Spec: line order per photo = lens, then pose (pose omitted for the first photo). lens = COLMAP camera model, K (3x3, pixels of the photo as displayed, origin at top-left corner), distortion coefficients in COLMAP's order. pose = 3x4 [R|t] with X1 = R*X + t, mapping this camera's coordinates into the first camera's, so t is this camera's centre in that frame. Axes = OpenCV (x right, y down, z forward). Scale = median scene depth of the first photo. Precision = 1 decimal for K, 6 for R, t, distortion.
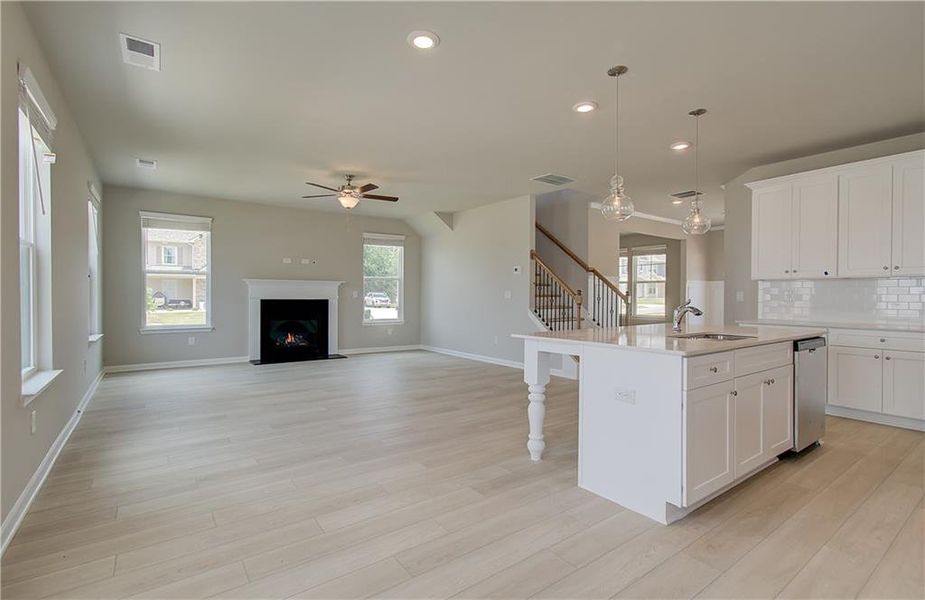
lens RADIAL K [[419.1, 0, 467.6], [0, 419.1, 300.0], [0, 0, 1]] dist [0.006772, 0.000797]
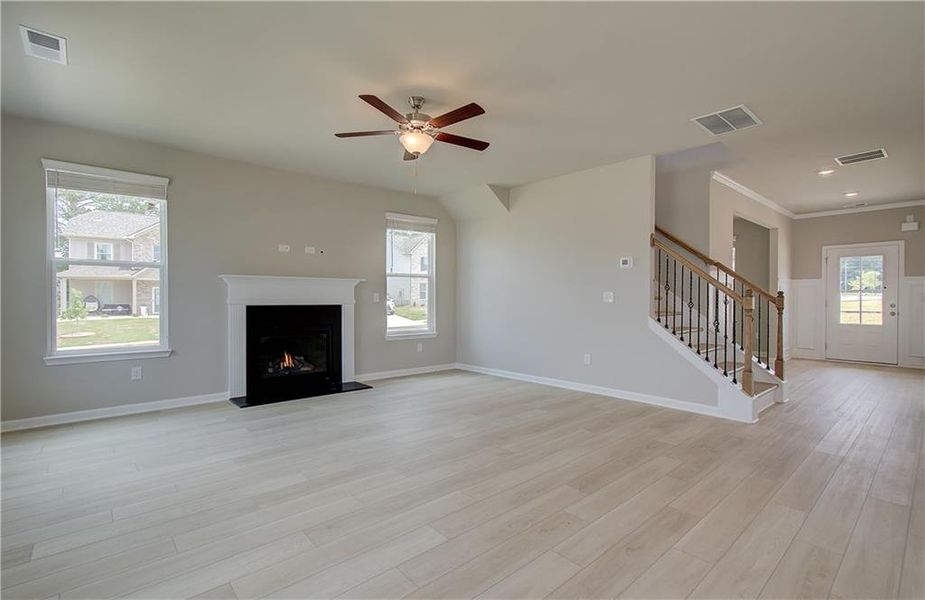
lens RADIAL K [[419.1, 0, 467.6], [0, 419.1, 300.0], [0, 0, 1]] dist [0.006772, 0.000797]
pose [[0.995543, -0.004713, 0.094187, -0.201578], [0.005261, 0.999971, -0.005571, -0.004228], [-0.094158, 0.006041, 0.995539, 0.296878]]
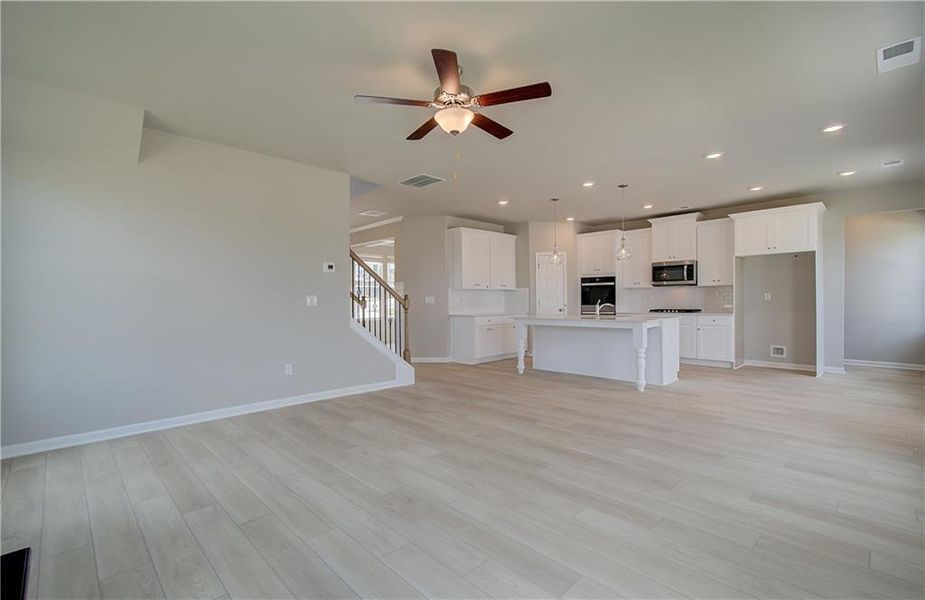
lens RADIAL K [[419.1, 0, 467.6], [0, 419.1, 300.0], [0, 0, 1]] dist [0.006772, 0.000797]
pose [[-0.143309, -0.006397, 0.989657, -0.604742], [0.018805, 0.999781, 0.009185, -0.013376], [-0.989499, 0.019926, -0.143157, 0.804423]]
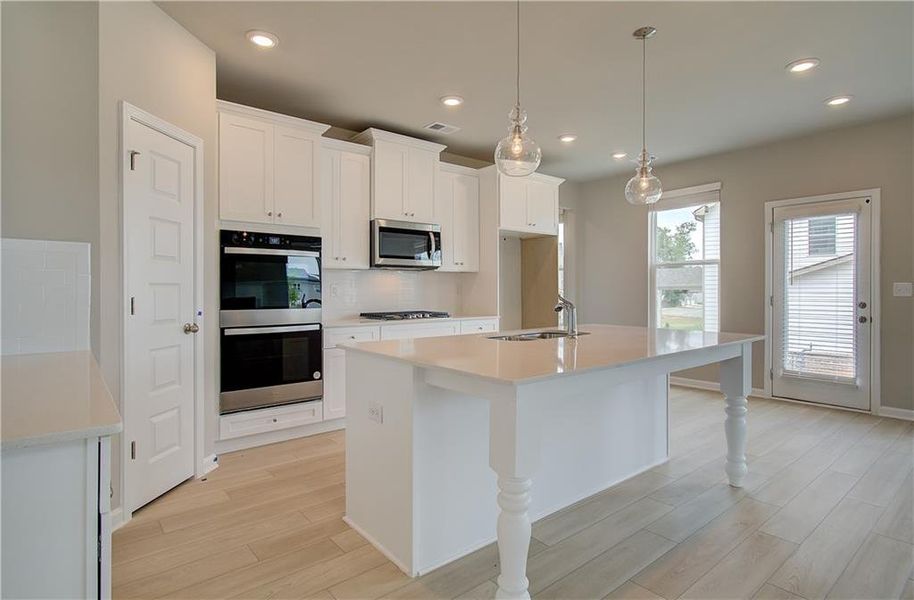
lens RADIAL K [[477.8, 0, 461.2], [0, 477.8, 288.8], [0, 0, 1]] dist [0.001116, 0.000324]
pose [[-0.998170, -0.005010, -0.060270, 0.323322], [-0.005590, 0.999940, 0.009467, -0.008610], [0.060219, 0.009786, -0.998137, 0.784877]]
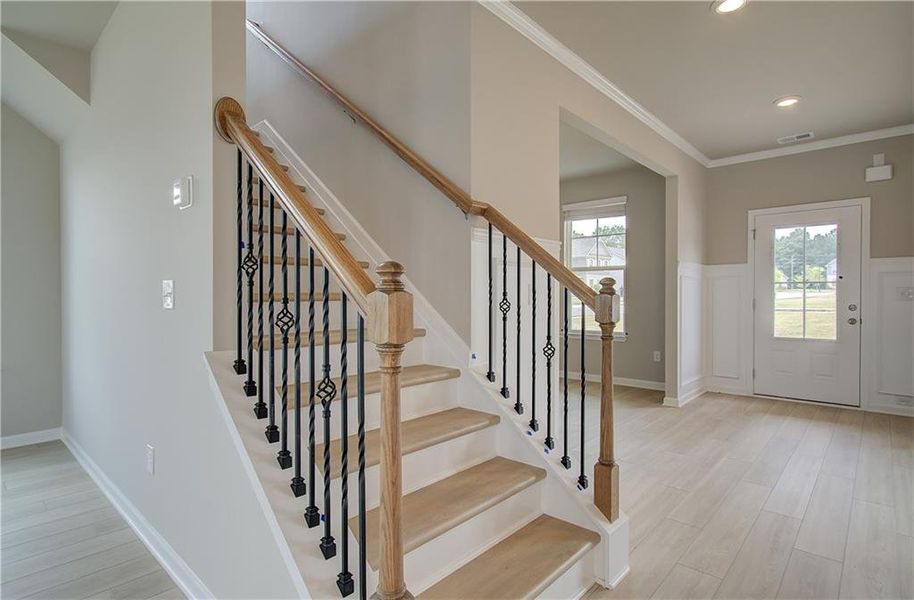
lens RADIAL K [[470.1, 0, 457.0], [0, 470.1, 300.0], [0, 0, 1]] dist [-0.004129, -0.000177]
pose [[0.978967, -0.008864, 0.203826, 0.203845], [0.008955, 0.999960, 0.000475, -0.007096], [-0.203822, 0.001360, 0.979007, 0.655026]]
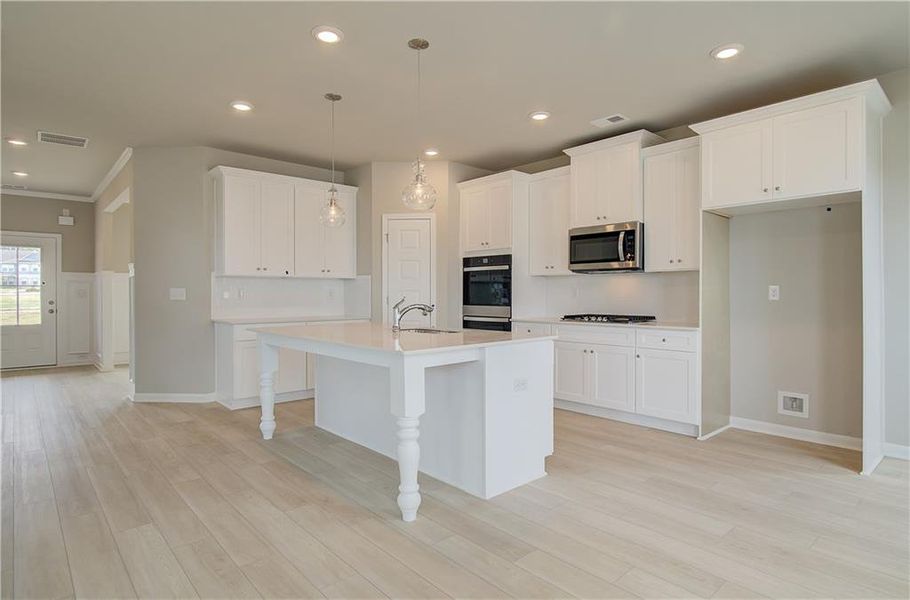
lens RADIAL K [[501.5, 0, 456.4], [0, 501.5, 293.8], [0, 0, 1]] dist [-0.001986, 0.000027]
pose [[-0.091126, -0.005847, 0.995822, -0.288114], [0.012679, 0.999895, 0.007031, -0.006895], [-0.995759, 0.013267, -0.091042, 0.402254]]
